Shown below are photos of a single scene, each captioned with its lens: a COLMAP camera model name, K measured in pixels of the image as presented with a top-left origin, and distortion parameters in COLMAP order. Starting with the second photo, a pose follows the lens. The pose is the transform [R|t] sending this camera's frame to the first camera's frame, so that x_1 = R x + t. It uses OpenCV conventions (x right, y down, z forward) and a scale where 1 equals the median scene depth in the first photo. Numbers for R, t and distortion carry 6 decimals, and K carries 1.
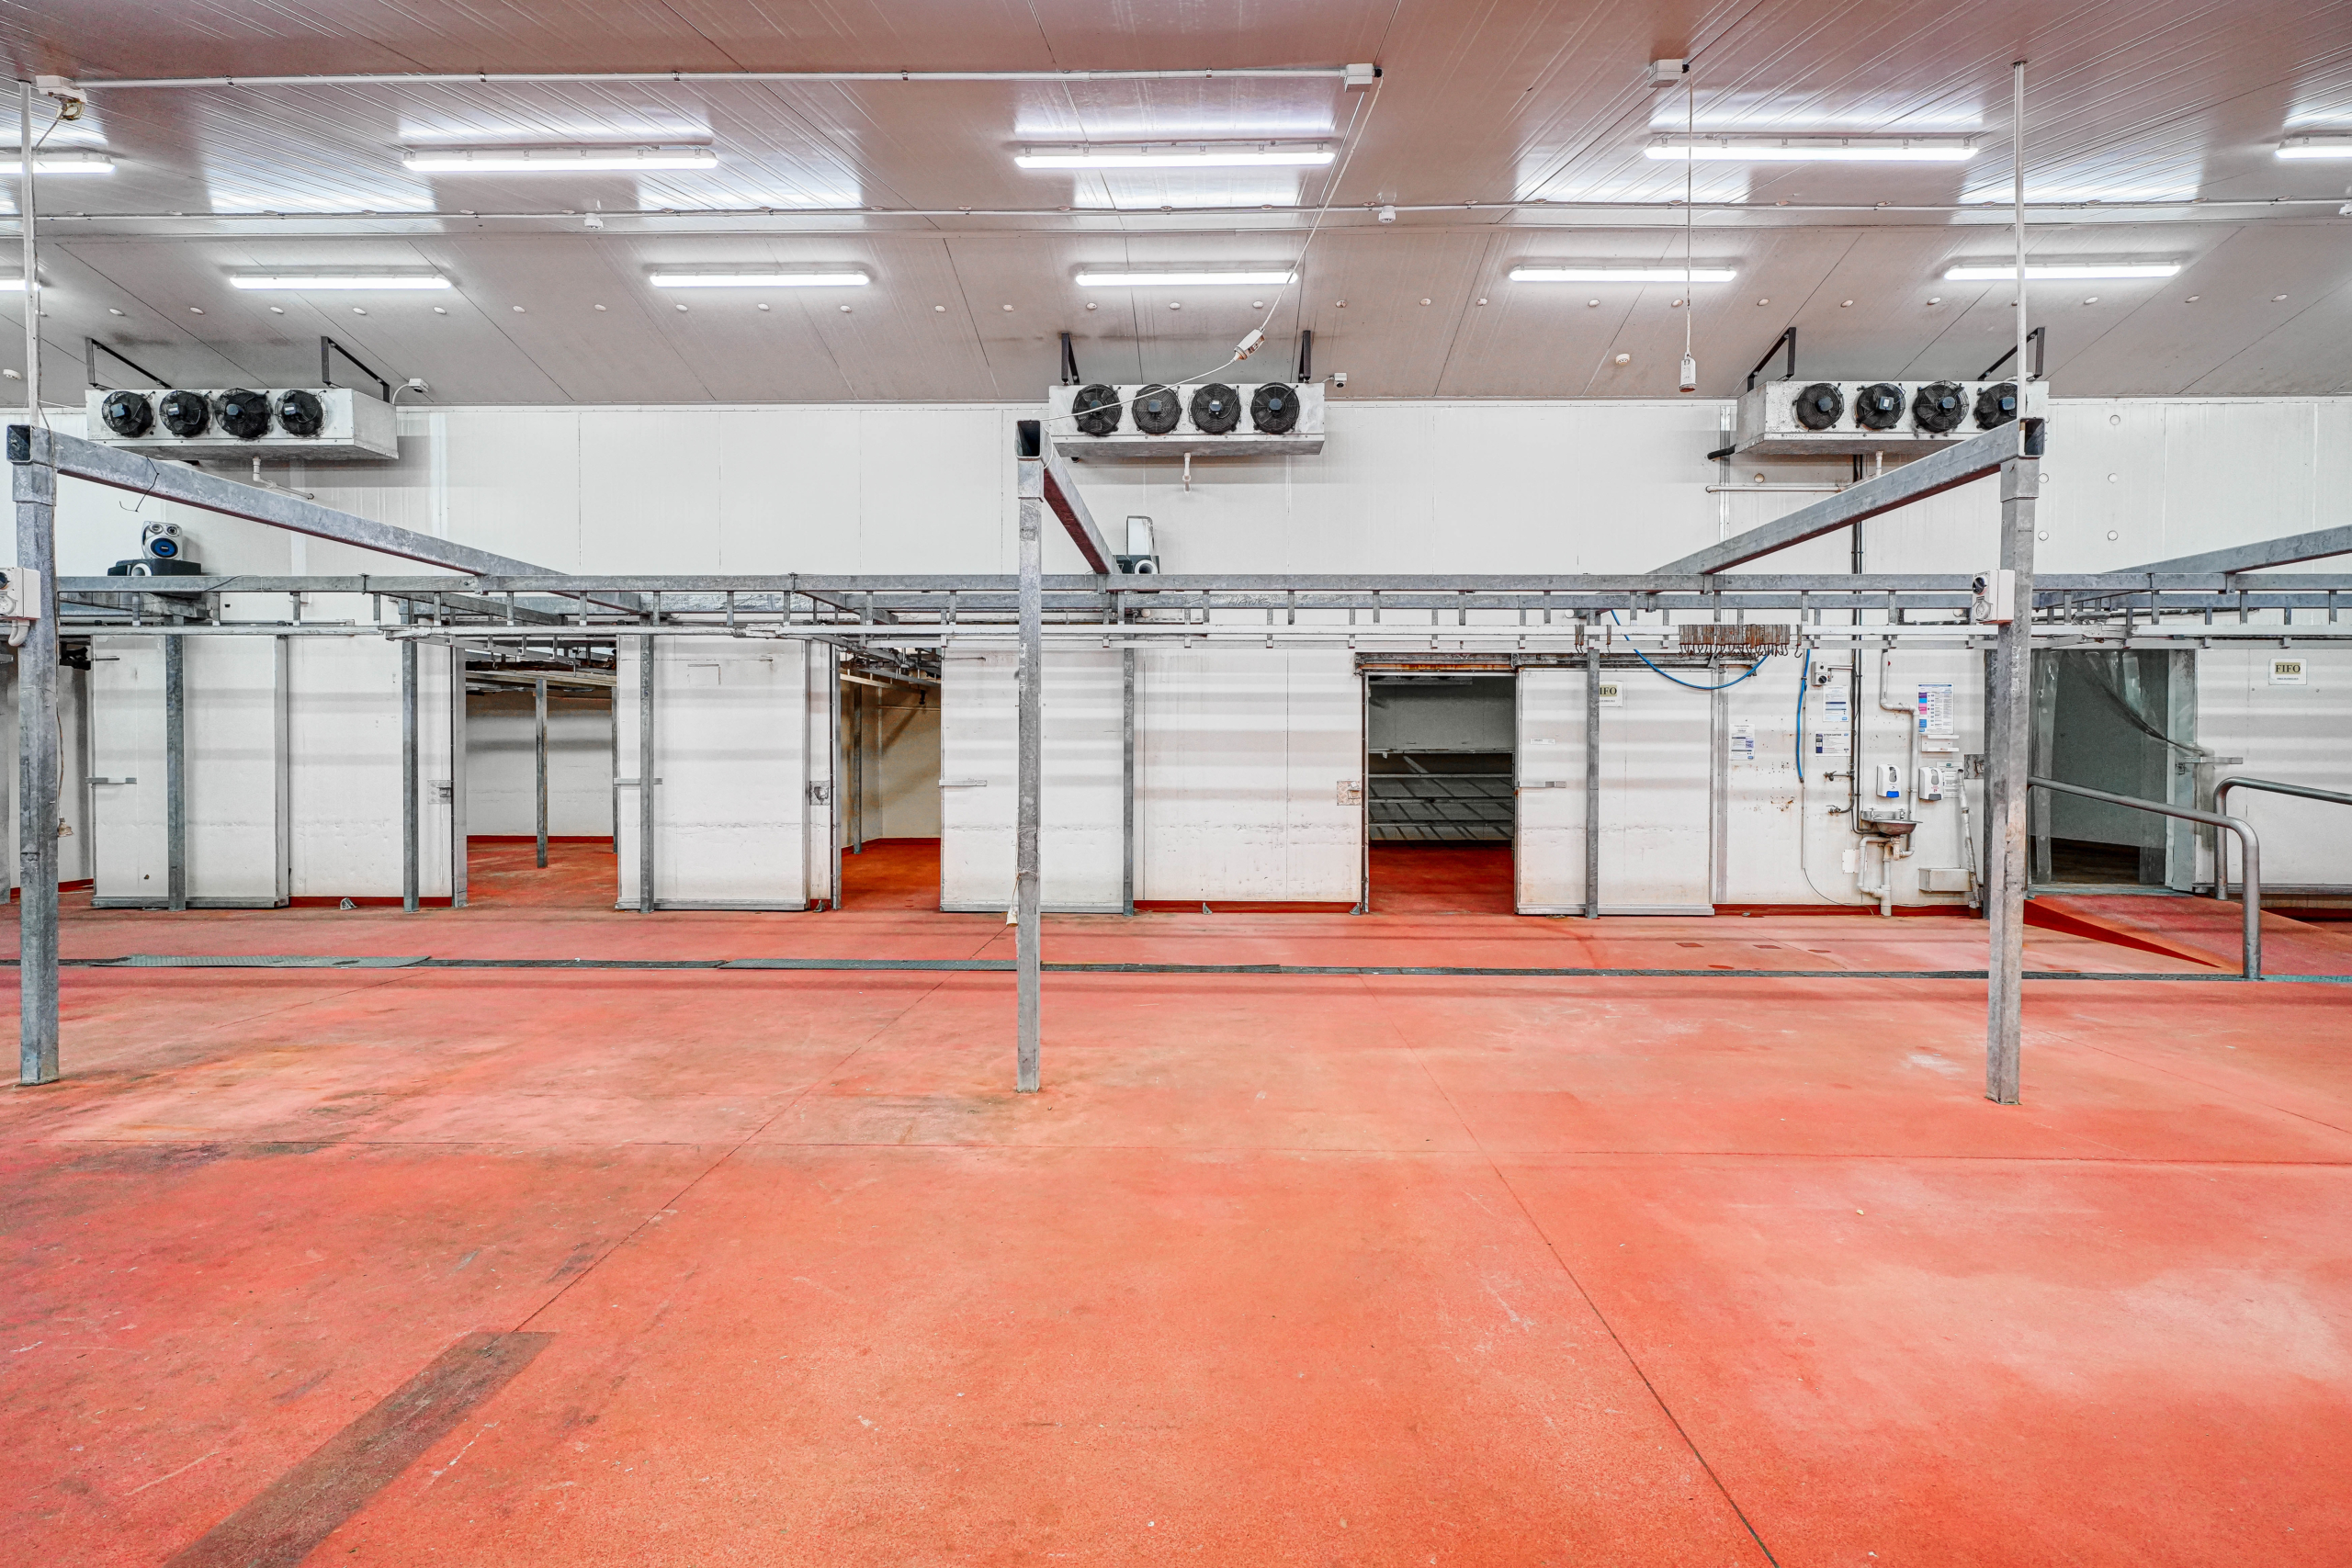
lens RADIAL K [[1043.6, 0, 1188.5], [0, 1043.6, 768.2], [0, 0, 1]] dist [-0.000865, 0.000298]
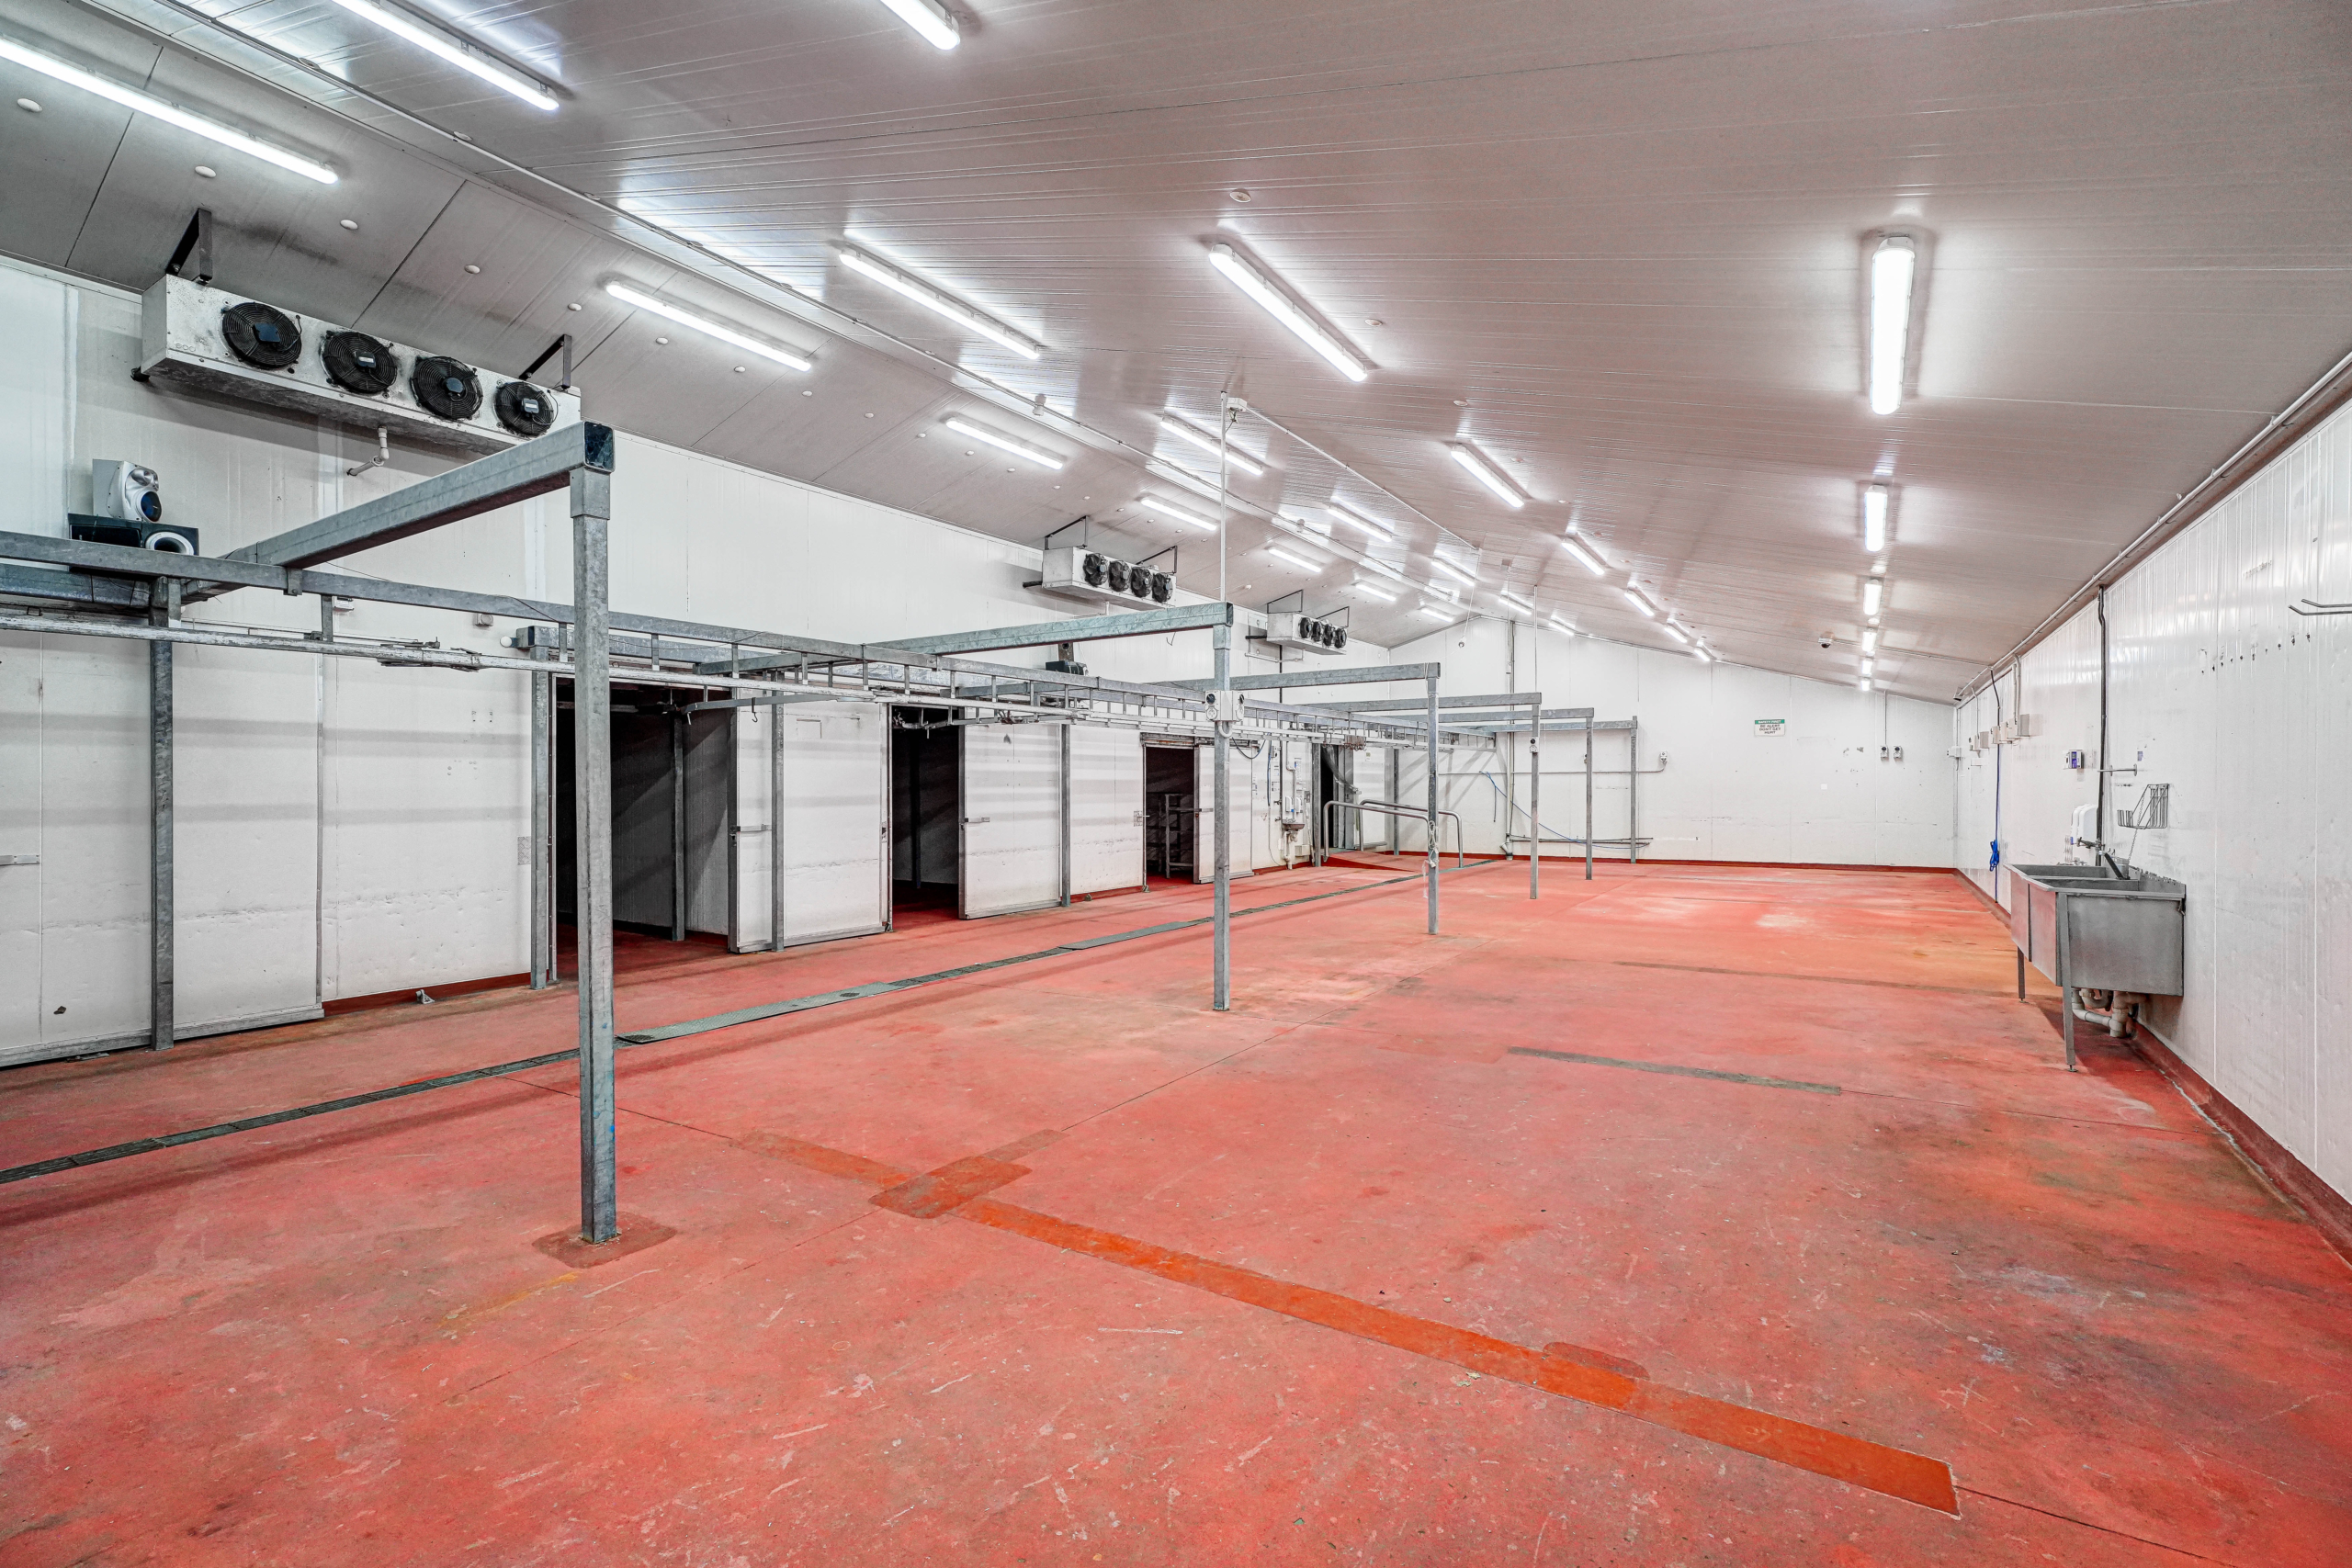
lens RADIAL K [[1043.6, 0, 1187.2], [0, 1043.6, 784.5], [0, 0, 1]] dist [-0.000865, 0.000298]
pose [[0.524341, -0.003656, 0.851501, -1.189416], [0.010634, 0.999941, -0.002254, -0.024563], [-0.851442, 0.010236, 0.524349, 0.087544]]
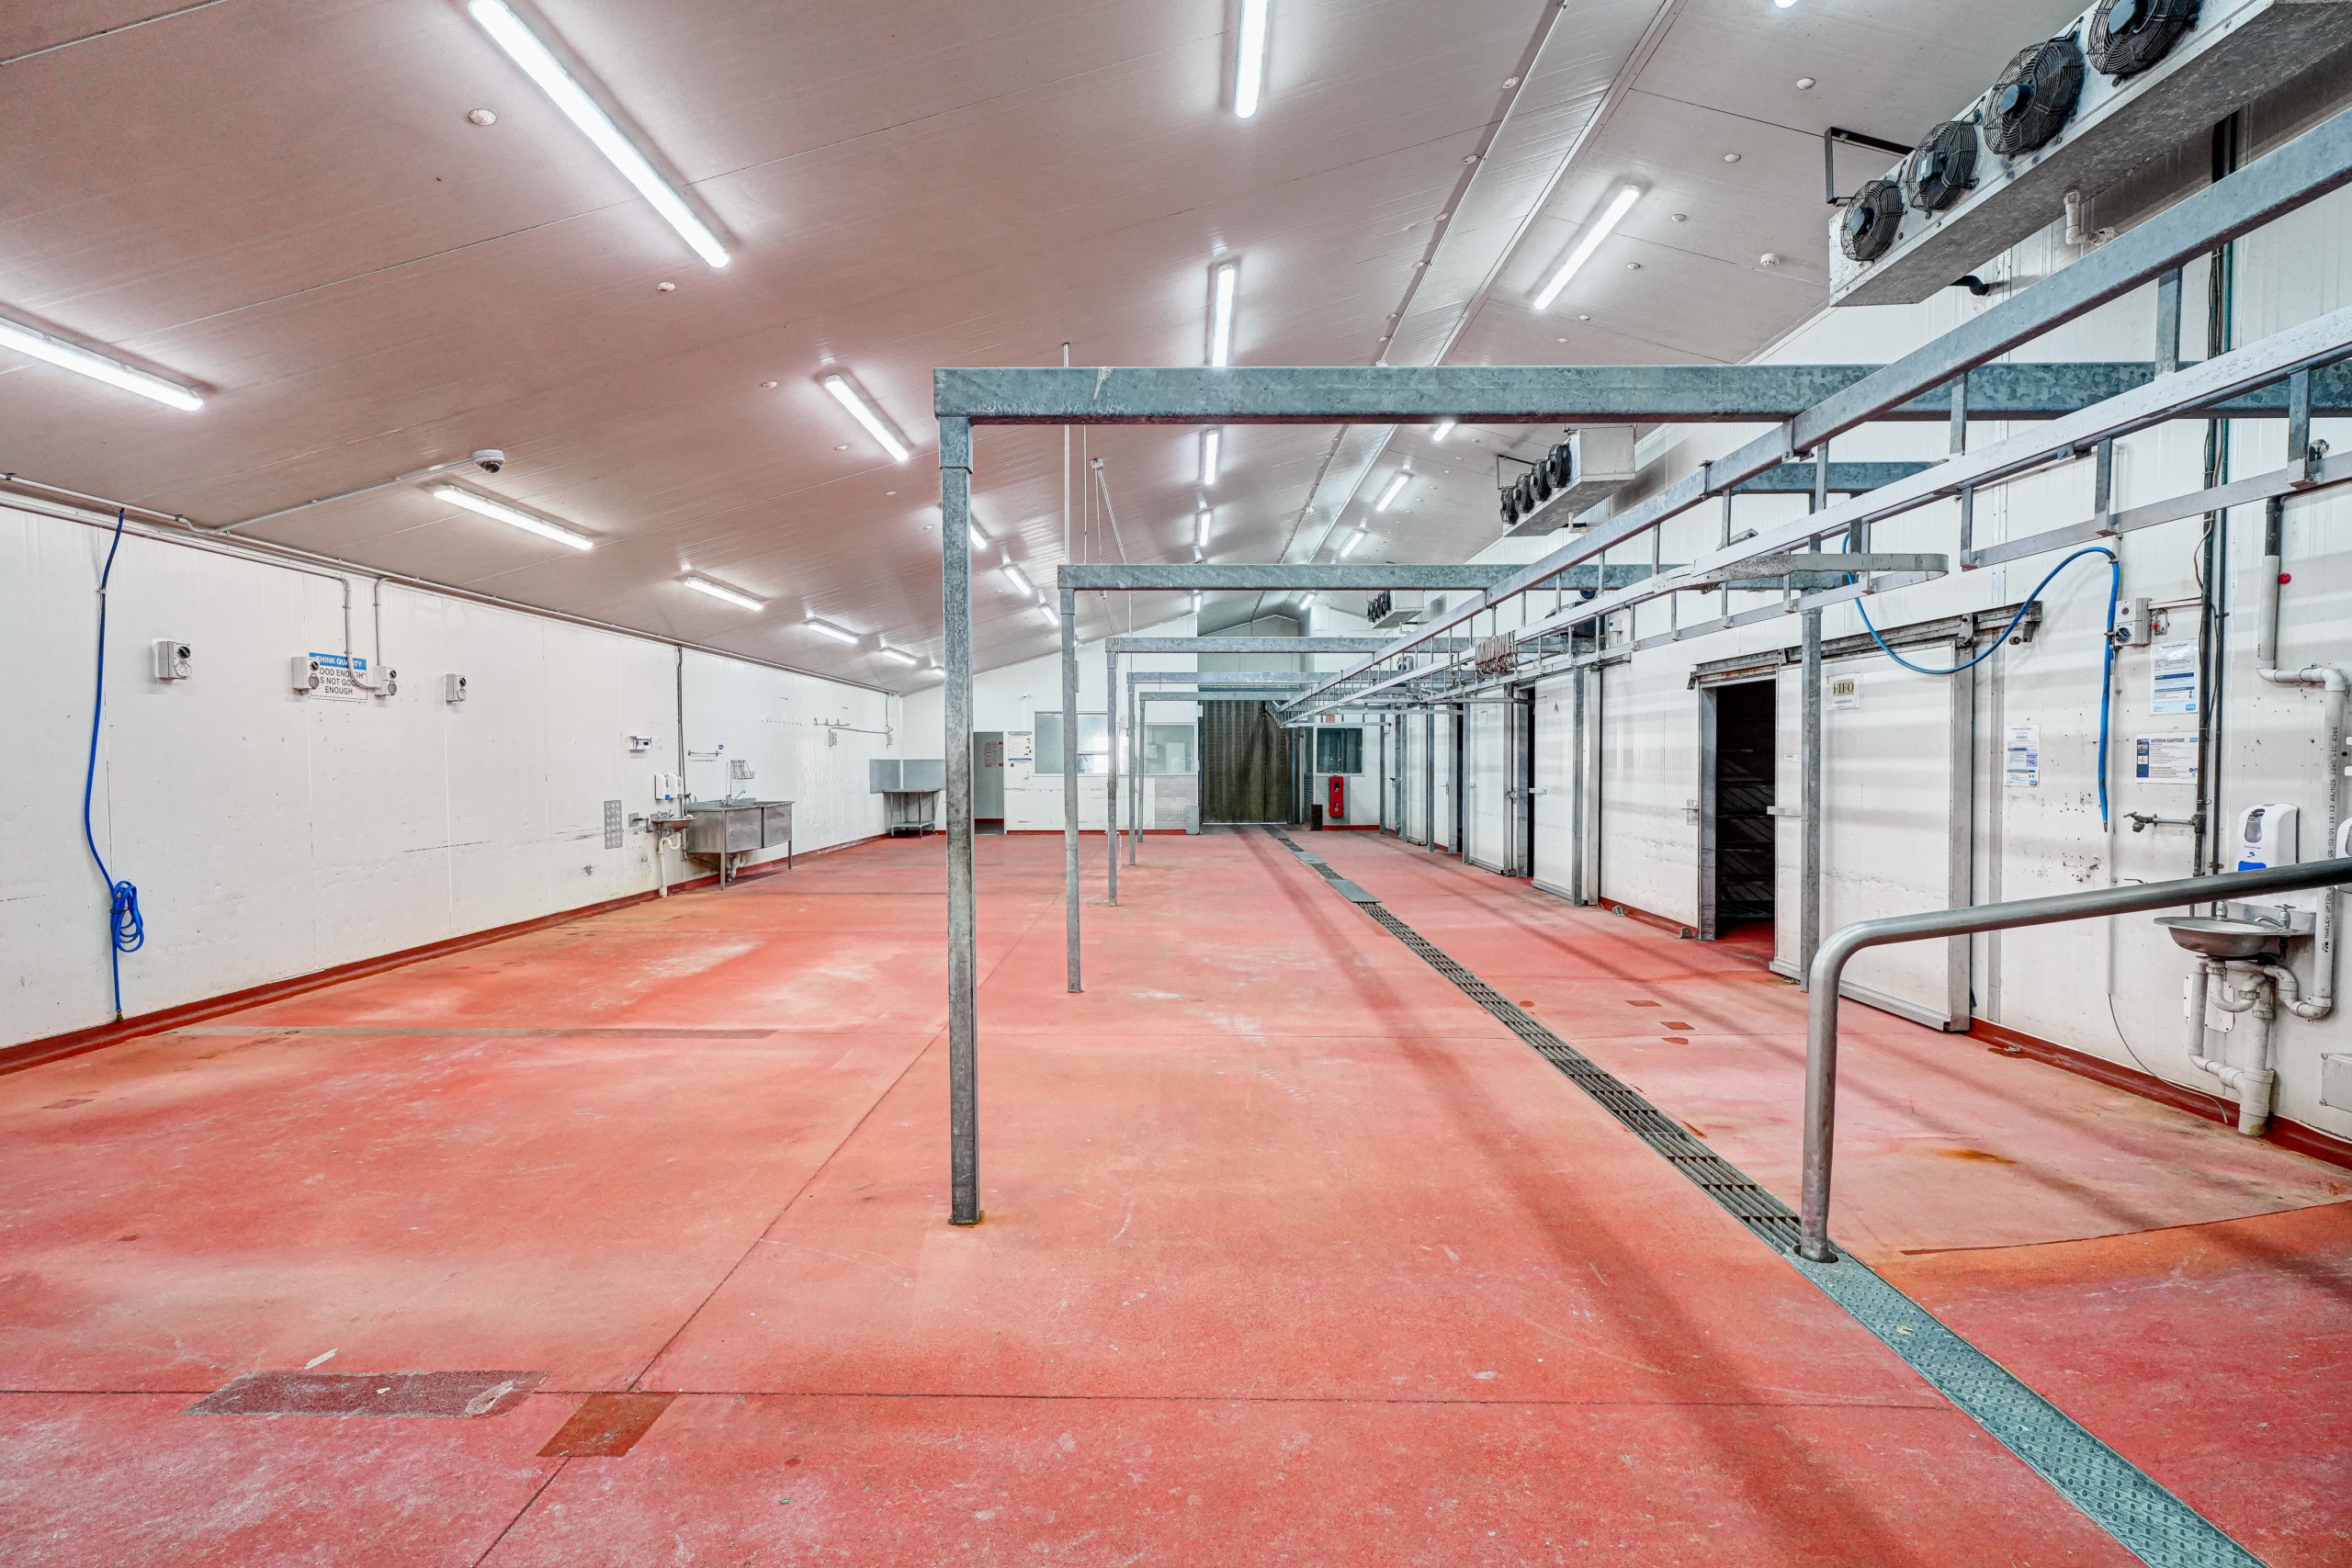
lens RADIAL K [[1043.6, 0, 1177.1], [0, 1043.6, 788.3], [0, 0, 1]] dist [-0.000865, 0.000298]
pose [[0.016946, 0.023066, -0.999590, 1.106914], [-0.010951, 0.999678, 0.022882, -0.015515], [0.999796, 0.010559, 0.017193, 0.518750]]
